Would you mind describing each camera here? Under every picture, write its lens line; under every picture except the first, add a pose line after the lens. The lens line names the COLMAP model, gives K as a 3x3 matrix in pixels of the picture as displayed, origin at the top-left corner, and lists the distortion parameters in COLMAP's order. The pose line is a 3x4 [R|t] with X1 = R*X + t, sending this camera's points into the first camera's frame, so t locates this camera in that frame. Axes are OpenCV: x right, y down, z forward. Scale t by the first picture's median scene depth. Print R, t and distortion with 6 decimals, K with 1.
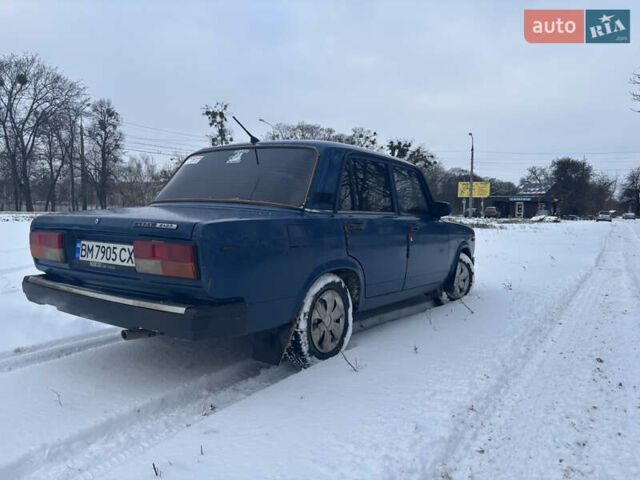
lens RADIAL K [[485.9, 0, 317.0], [0, 485.9, 245.1], [0, 0, 1]] dist [0.006434, 0.006898]
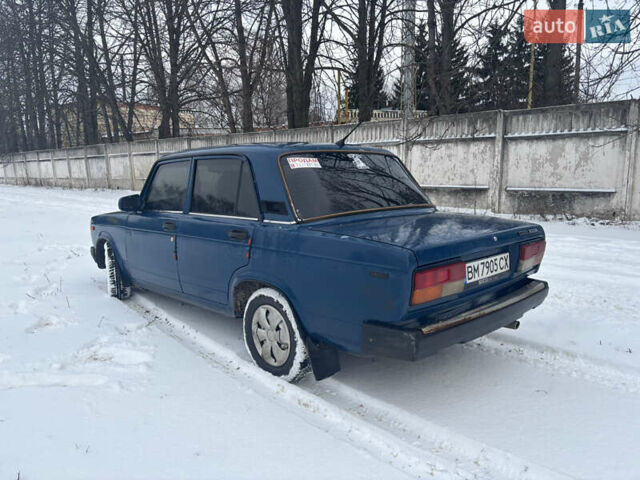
lens RADIAL K [[485.9, 0, 320.3], [0, 485.9, 242.7], [0, 0, 1]] dist [0.006434, 0.006898]
pose [[0.225333, -0.170347, 0.959274, -1.317891], [0.087511, 0.984155, 0.154209, -0.201401], [-0.970344, 0.049199, 0.236670, 0.943561]]
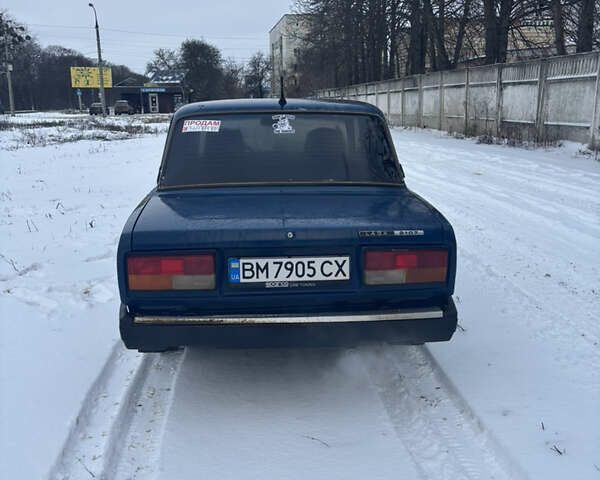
lens RADIAL K [[602.9, 0, 299.2], [0, 602.9, 234.8], [0, 0, 1]] dist [0.046779, 0.000000]
pose [[0.795977, -0.155589, 0.584989, -0.883542], [0.069959, 0.983572, 0.166407, -0.186238], [-0.601270, -0.091531, 0.793786, 0.138796]]
